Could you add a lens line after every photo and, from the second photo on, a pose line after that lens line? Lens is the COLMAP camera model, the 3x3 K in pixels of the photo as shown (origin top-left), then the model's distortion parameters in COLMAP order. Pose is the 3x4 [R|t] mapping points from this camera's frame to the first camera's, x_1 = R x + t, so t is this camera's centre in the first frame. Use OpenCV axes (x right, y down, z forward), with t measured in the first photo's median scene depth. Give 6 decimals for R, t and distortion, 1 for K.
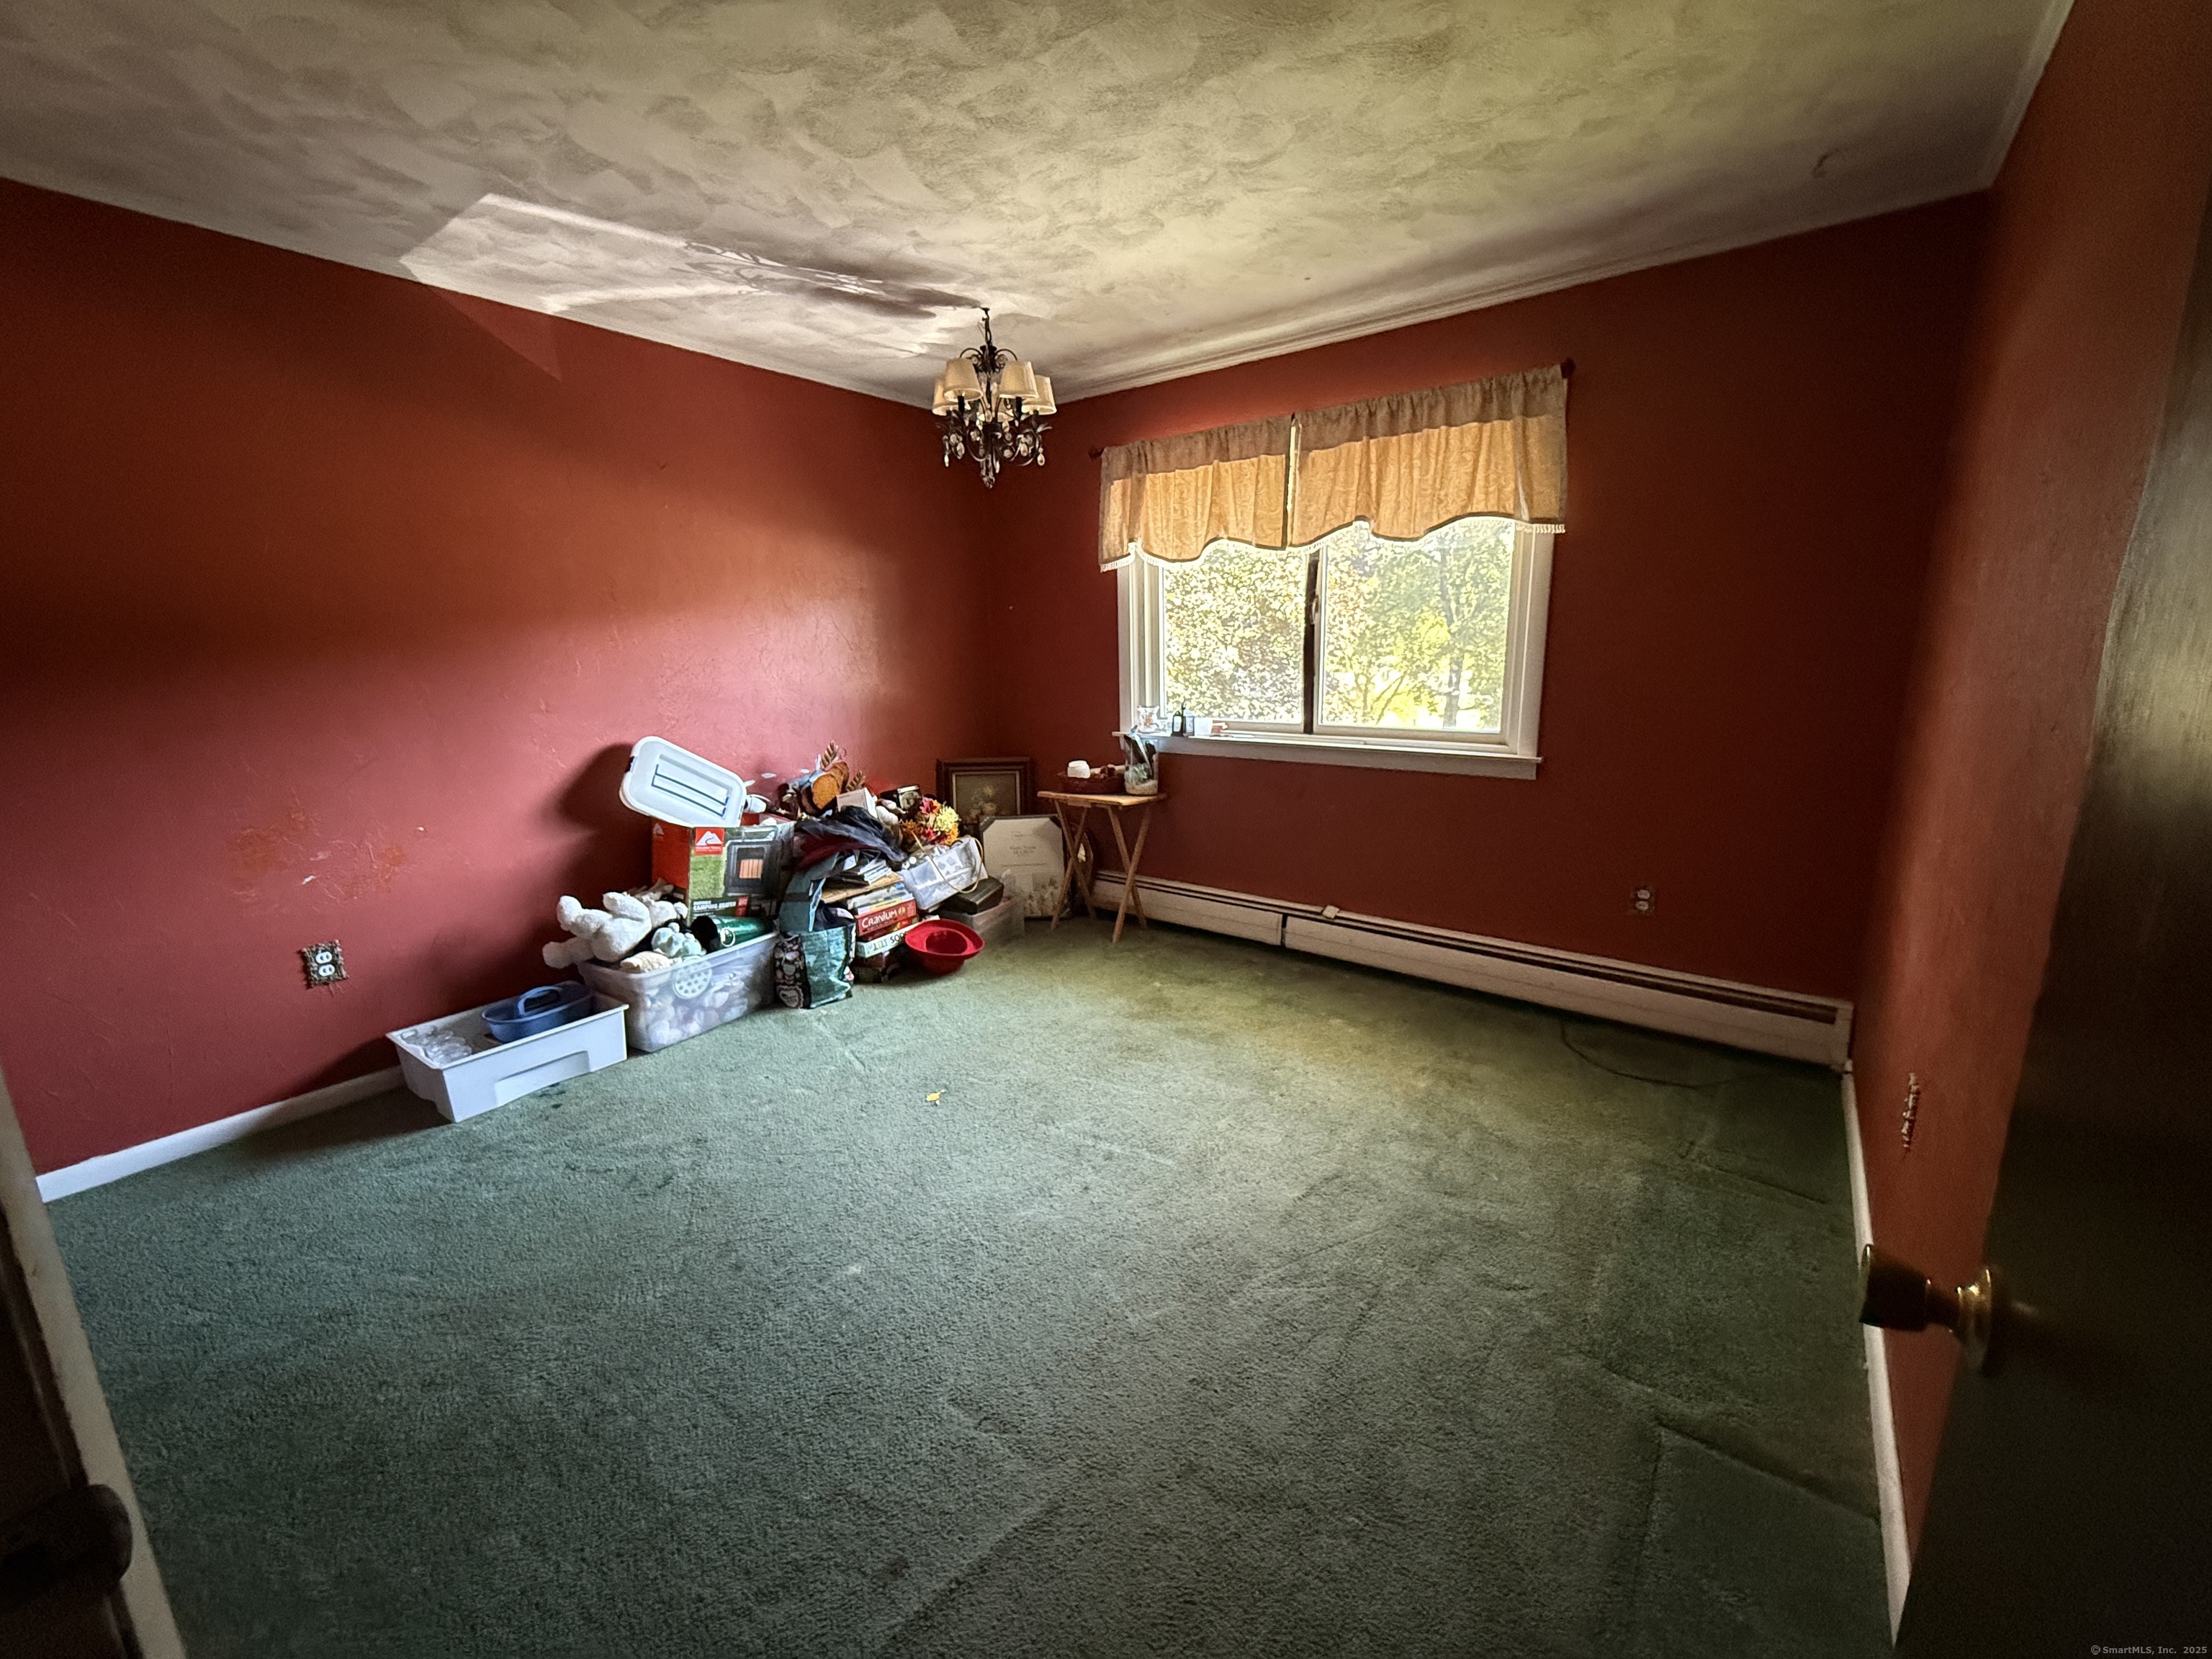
lens RADIAL K [[883.9, 0, 1112.8], [0, 883.9, 830.4], [0, 0, 1]] dist [0.001646, 0.000729]
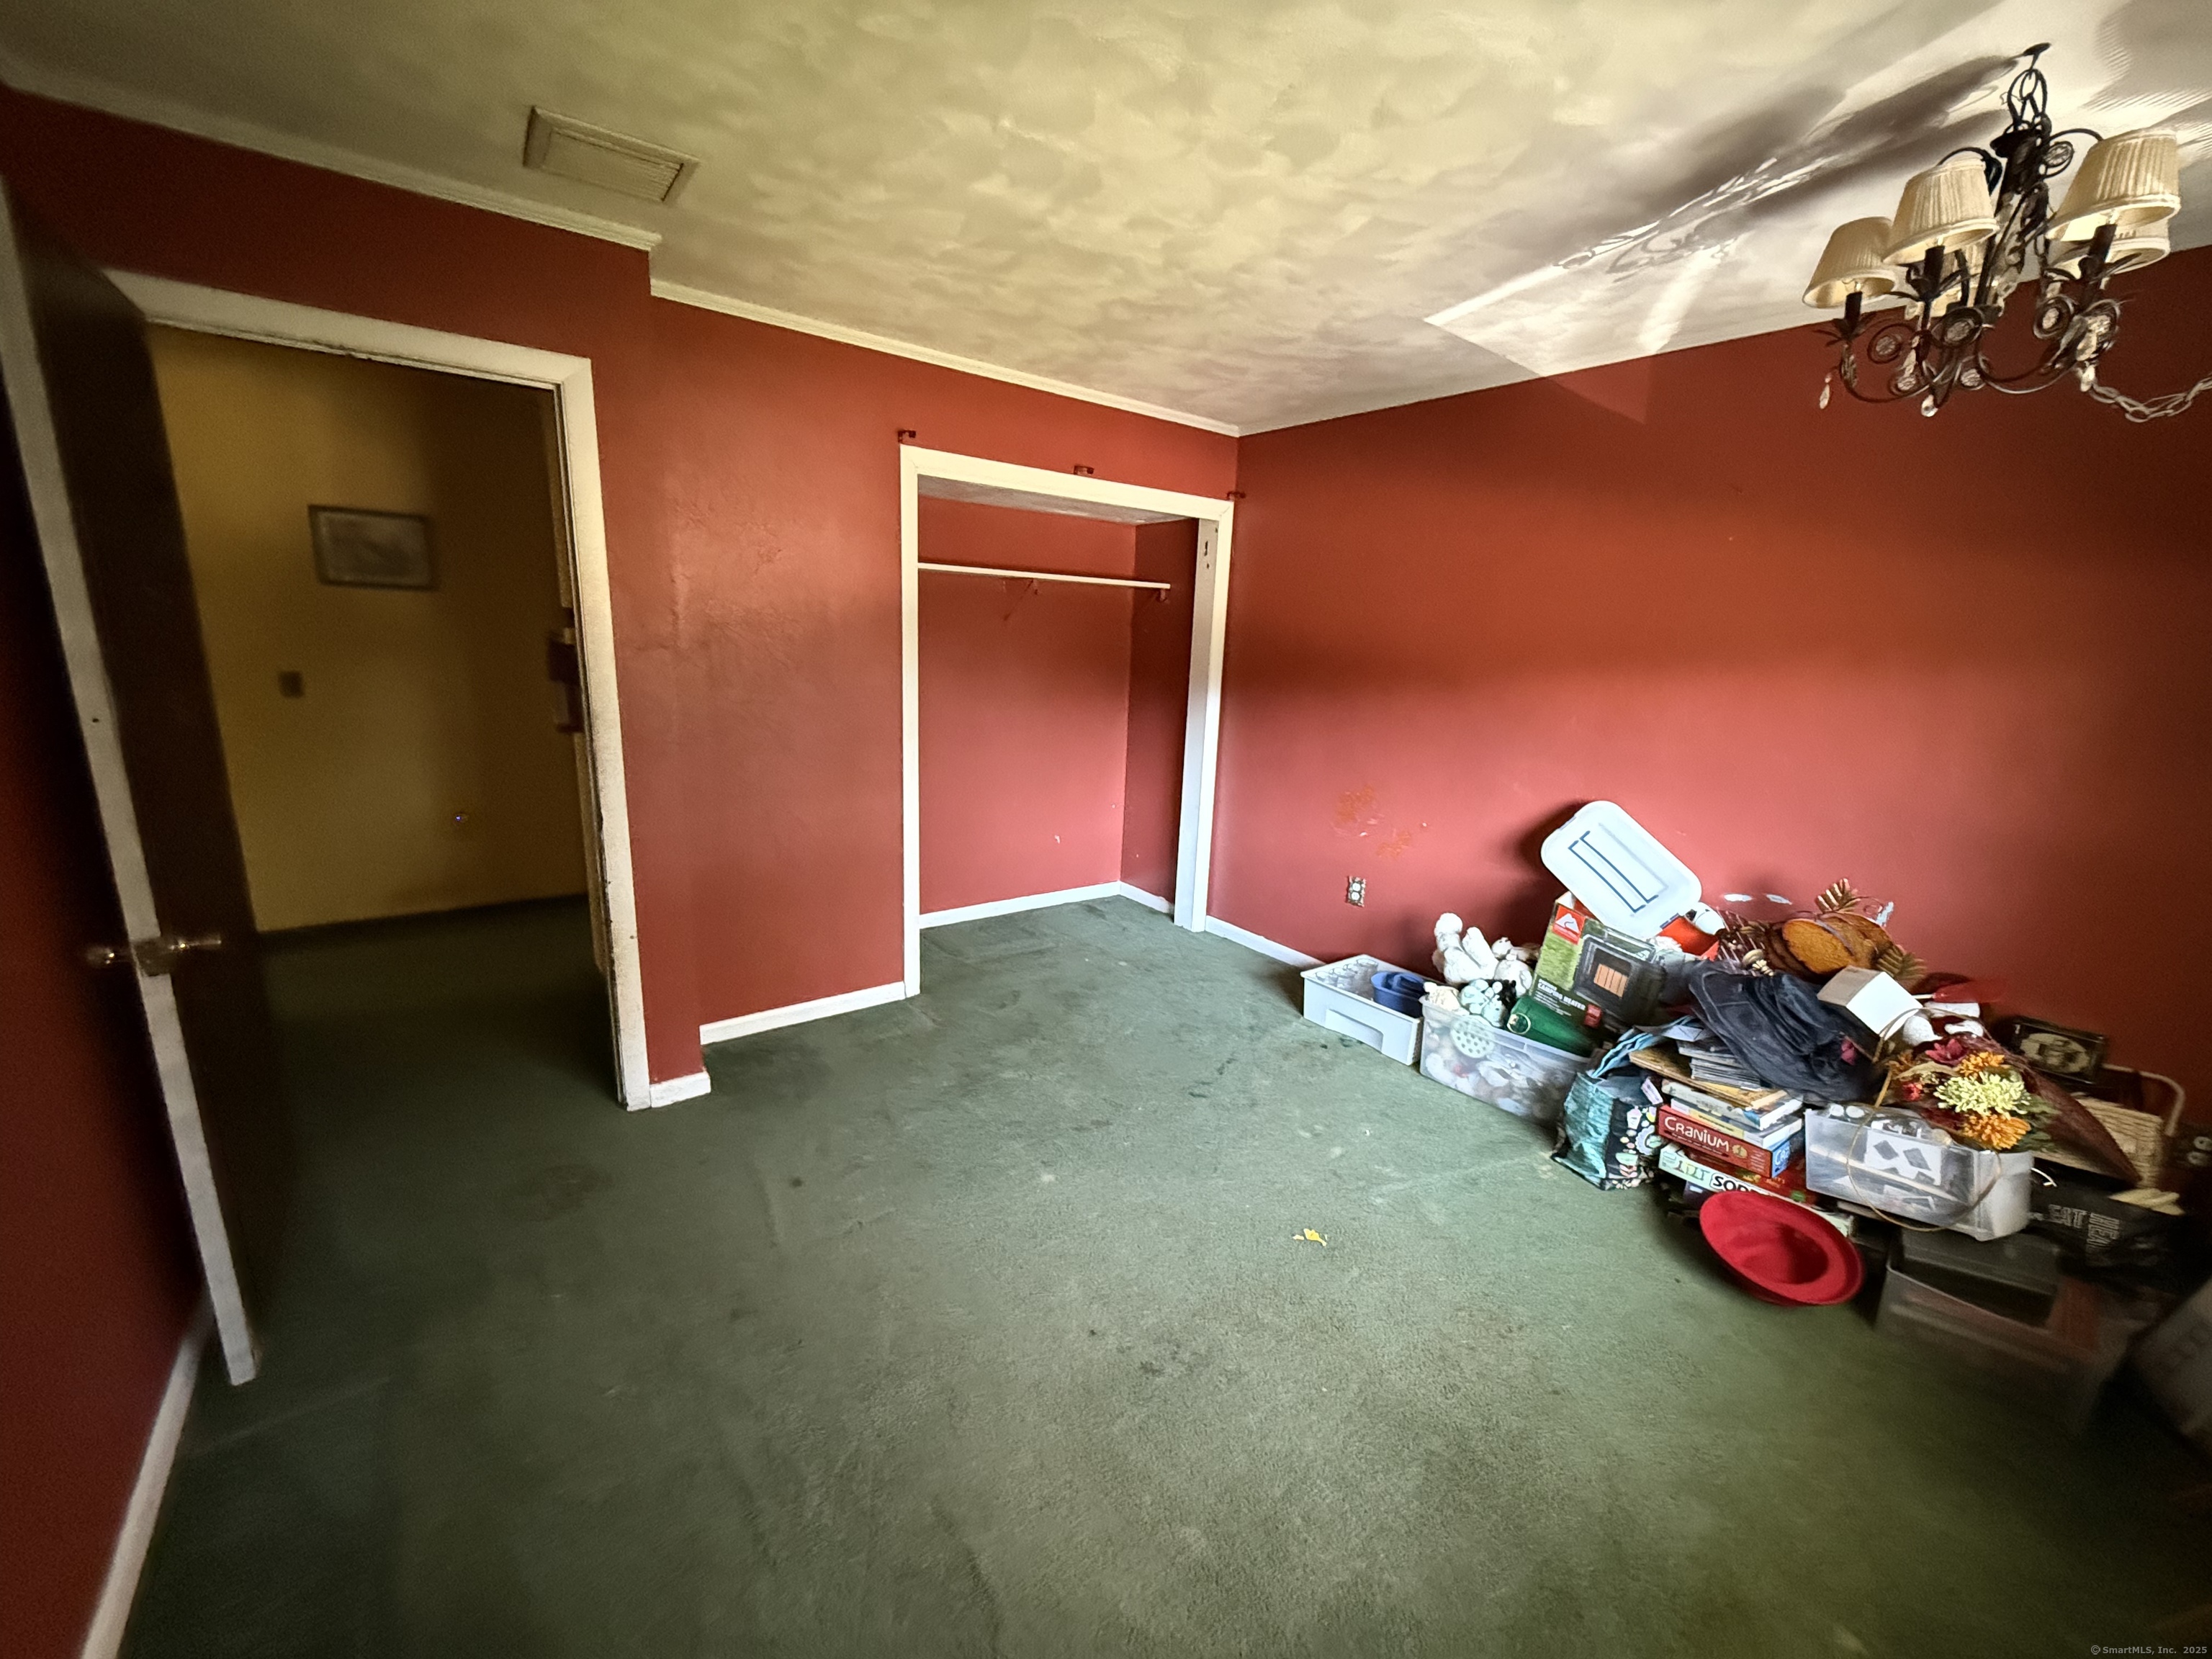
lens RADIAL K [[883.9, 0, 1110.1], [0, 883.9, 828.5], [0, 0, 1]] dist [0.001646, 0.000729]
pose [[-0.267811, 0.219233, -0.938197, 0.466543], [-0.235314, 0.929394, 0.284347, -0.217177], [0.934294, 0.296922, -0.197314, 0.710492]]
